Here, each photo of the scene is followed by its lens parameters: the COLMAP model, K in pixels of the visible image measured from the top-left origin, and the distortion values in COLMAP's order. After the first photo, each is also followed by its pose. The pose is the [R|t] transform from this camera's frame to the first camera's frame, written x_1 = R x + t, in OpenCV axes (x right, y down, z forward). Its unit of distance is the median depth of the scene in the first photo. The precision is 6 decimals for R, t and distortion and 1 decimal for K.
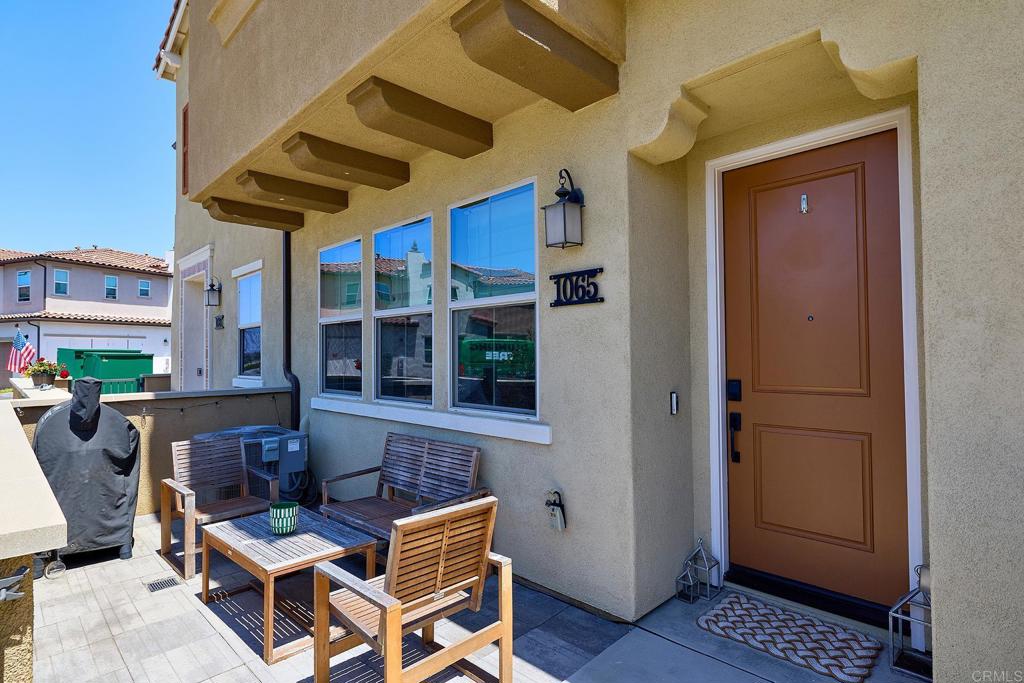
lens RADIAL K [[523.7, 0, 509.0], [0, 523.7, 343.3], [0, 0, 1]] dist [-0.001667, -0.000187]
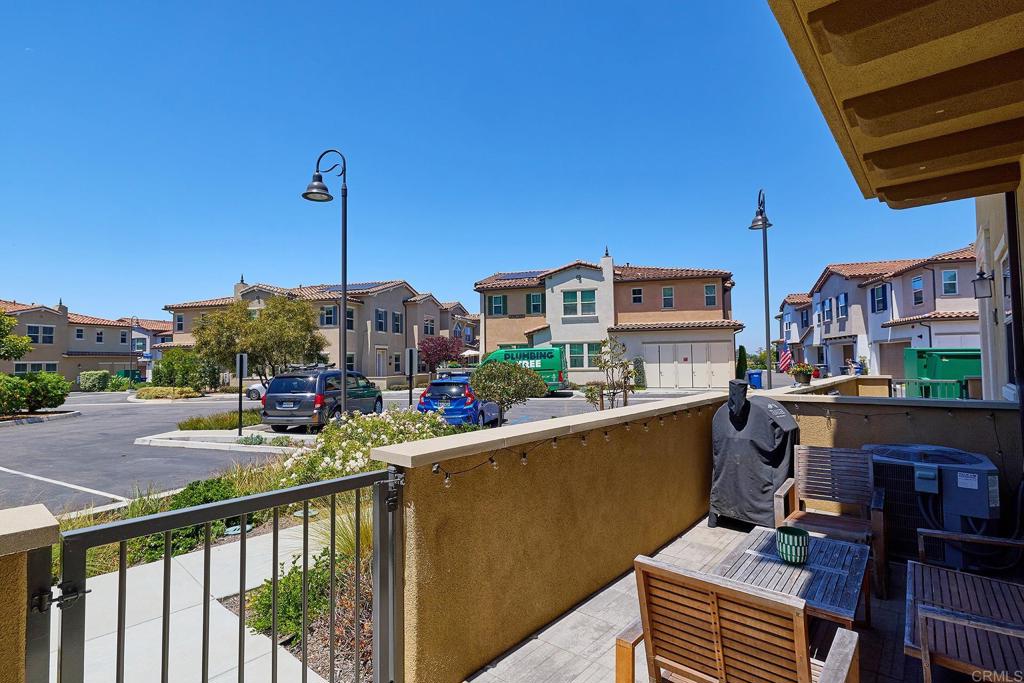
lens RADIAL K [[498.0, 0, 506.7], [0, 498.0, 343.8], [0, 0, 1]] dist [0.002573, 0.000159]
pose [[0.085482, -0.026301, -0.995993, 0.225034], [0.033021, 0.999177, -0.023551, -0.007181], [0.995792, -0.030876, 0.086280, 0.243996]]
